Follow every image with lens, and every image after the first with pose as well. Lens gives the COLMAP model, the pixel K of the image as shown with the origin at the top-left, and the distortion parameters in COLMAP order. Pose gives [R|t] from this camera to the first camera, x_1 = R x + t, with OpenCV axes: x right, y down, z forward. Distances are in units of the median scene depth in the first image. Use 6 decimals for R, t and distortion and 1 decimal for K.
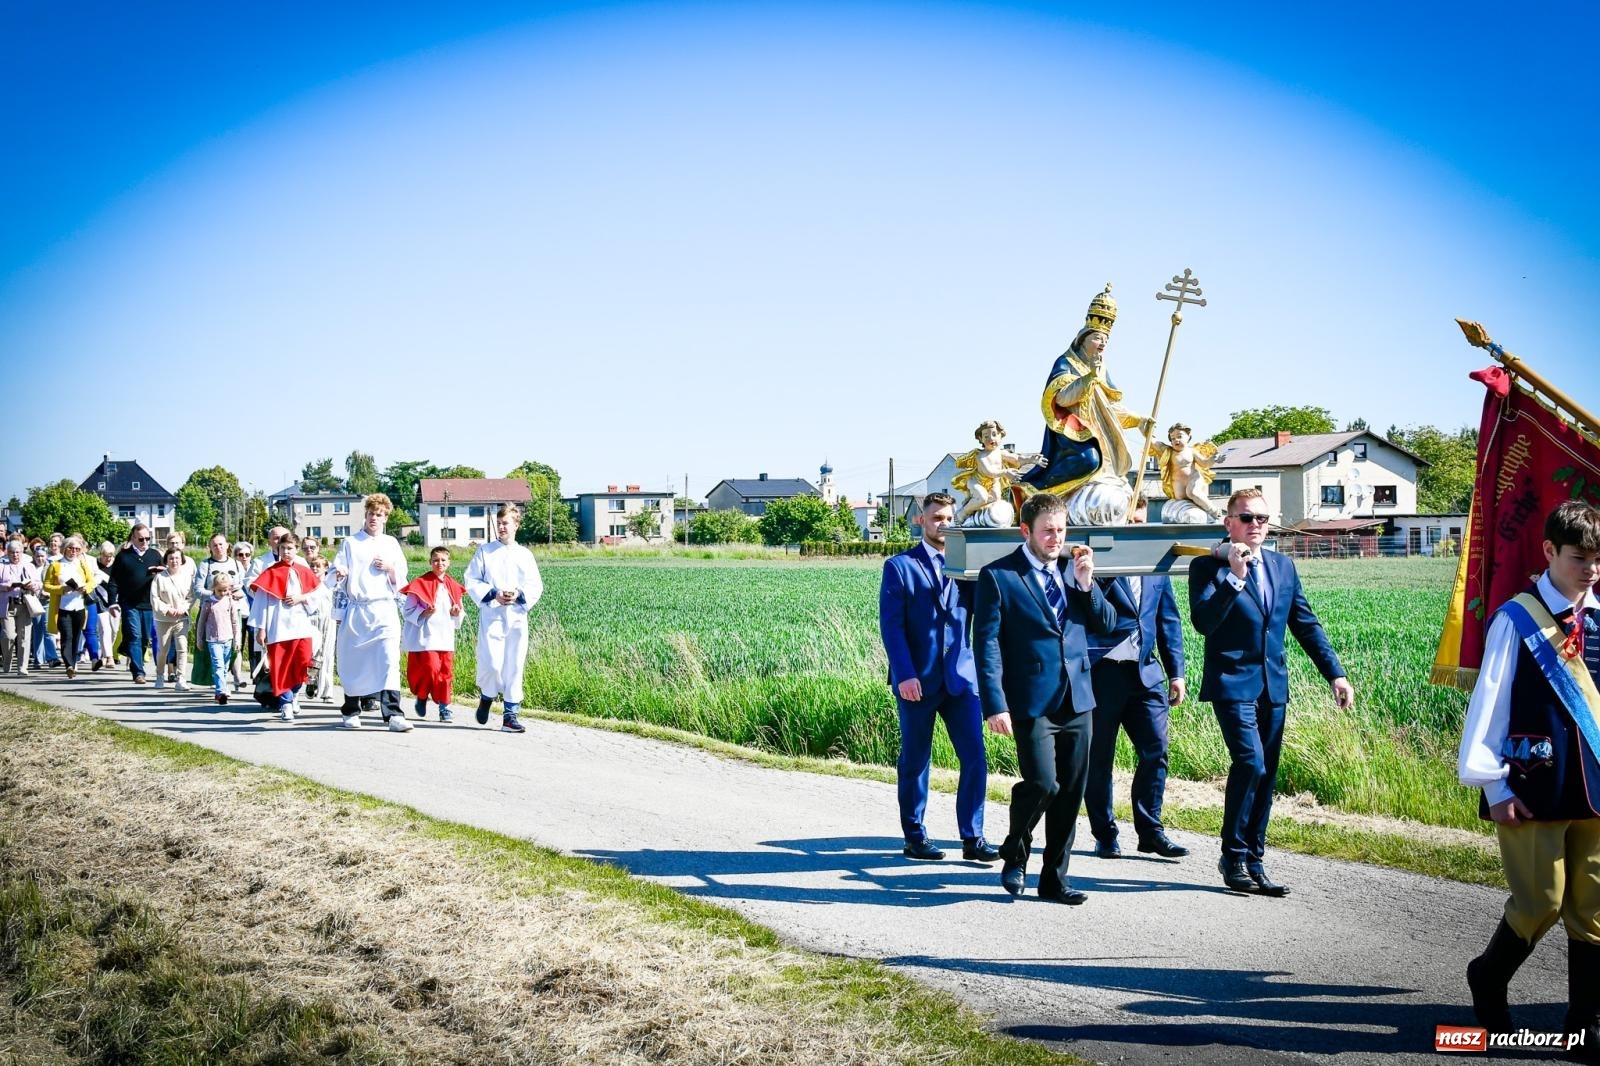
lens RADIAL K [[2394.7, 0, 793.8], [0, 2394.7, 528.1], [0, 0, 1]] dist [0.001306, 0.000000]
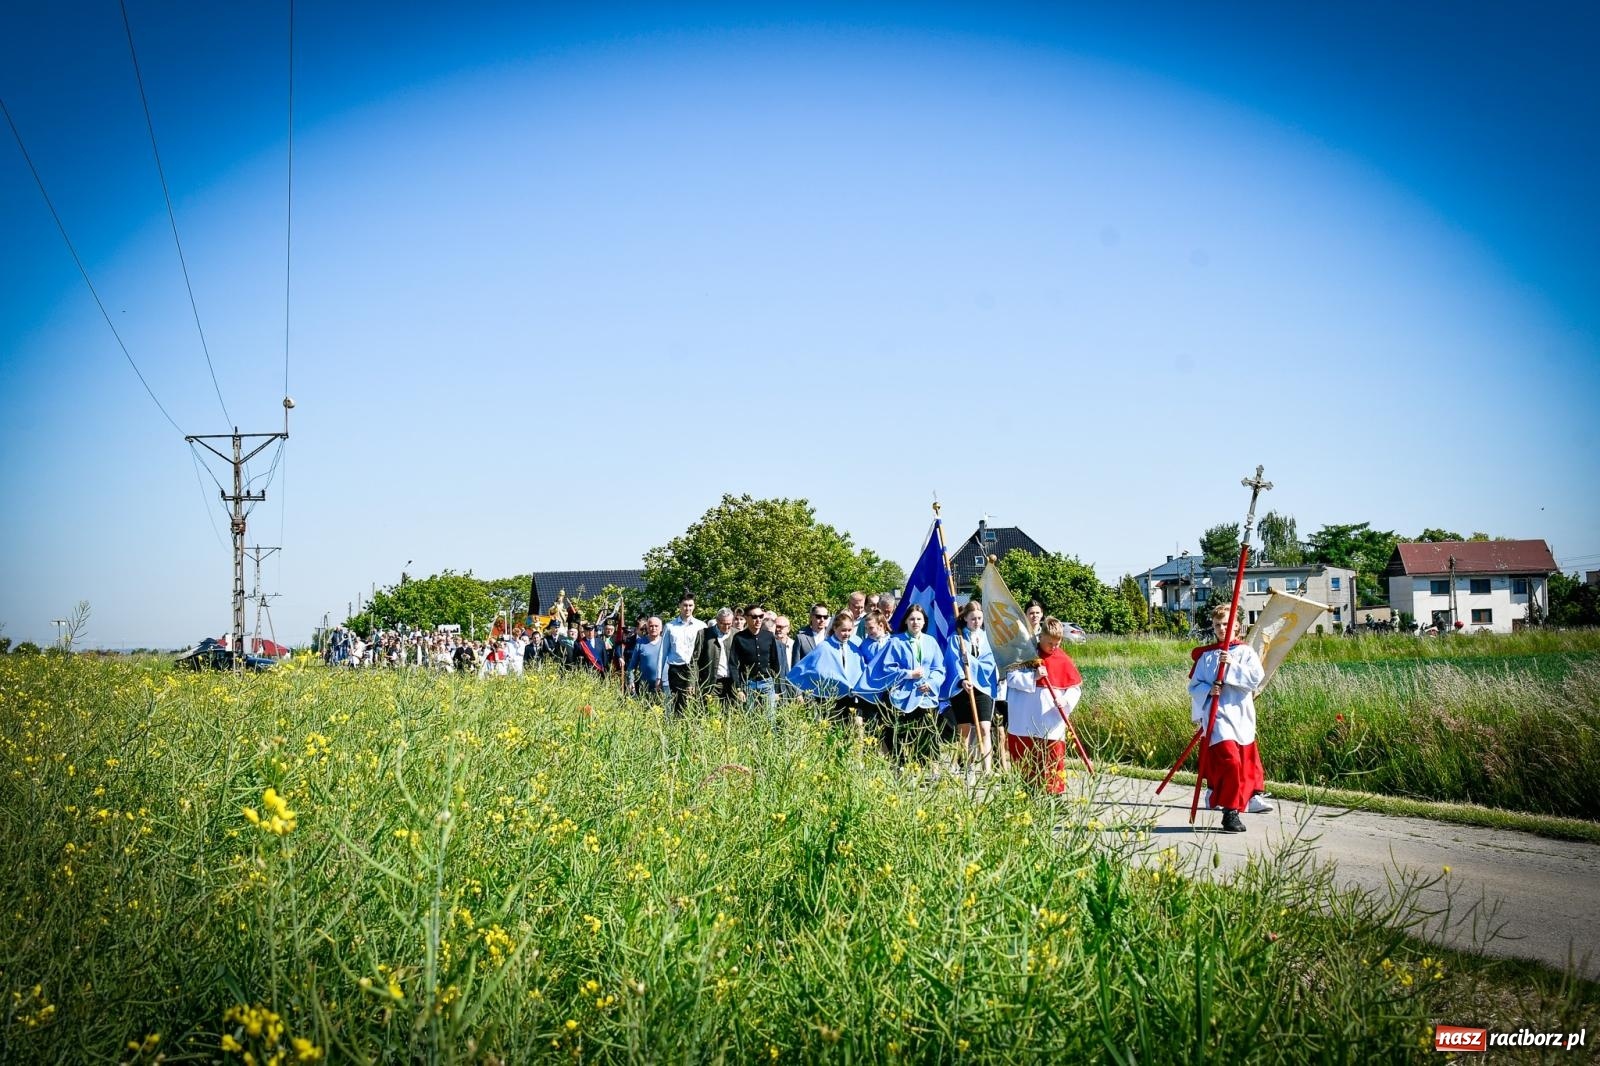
lens RADIAL K [[2394.7, 0, 798.9], [0, 2394.7, 536.2], [0, 0, 1]] dist [0.001306, 0.000000]
pose [[0.961782, -0.024894, -0.272683, -0.260162], [0.014841, 0.999134, -0.038867, 0.005988], [0.273414, 0.033334, 0.961319, 0.485128]]
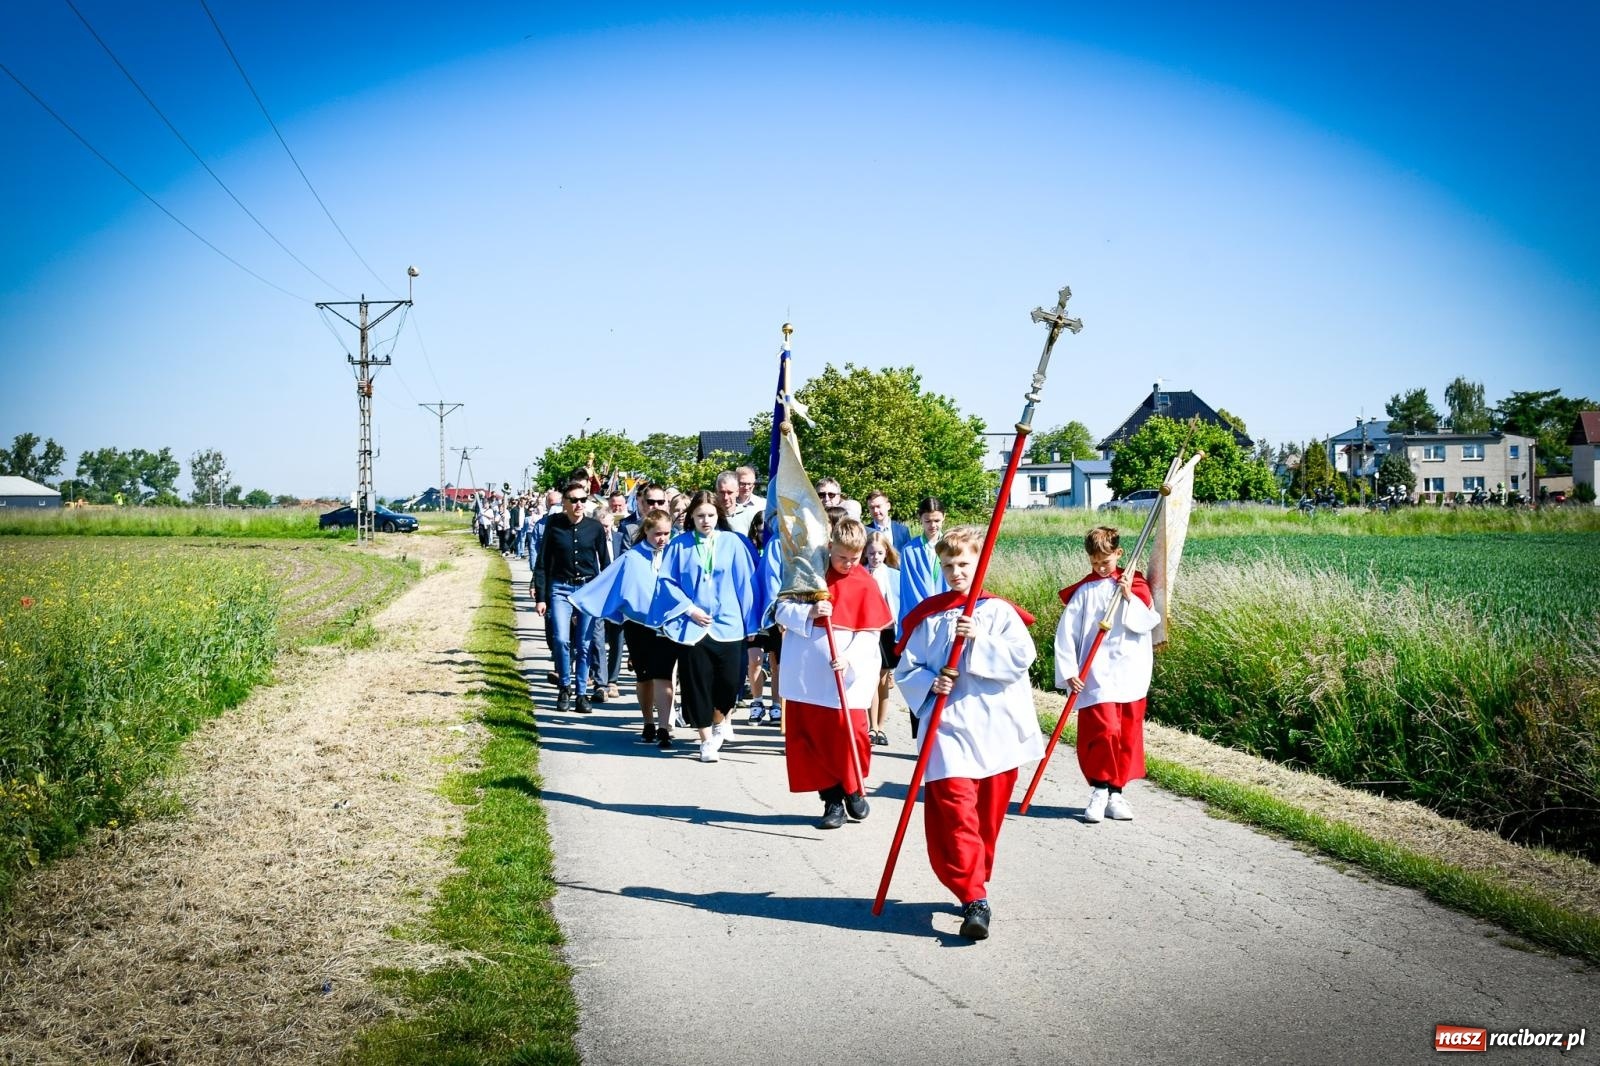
lens RADIAL K [[2394.7, 0, 798.8], [0, 2394.7, 540.5], [0, 0, 1]] dist [0.001306, 0.000000]
pose [[0.931928, 0.007412, -0.362568, -0.223390], [0.000778, 0.999748, 0.022436, 0.003903], [0.362643, -0.021191, 0.931687, 0.476253]]
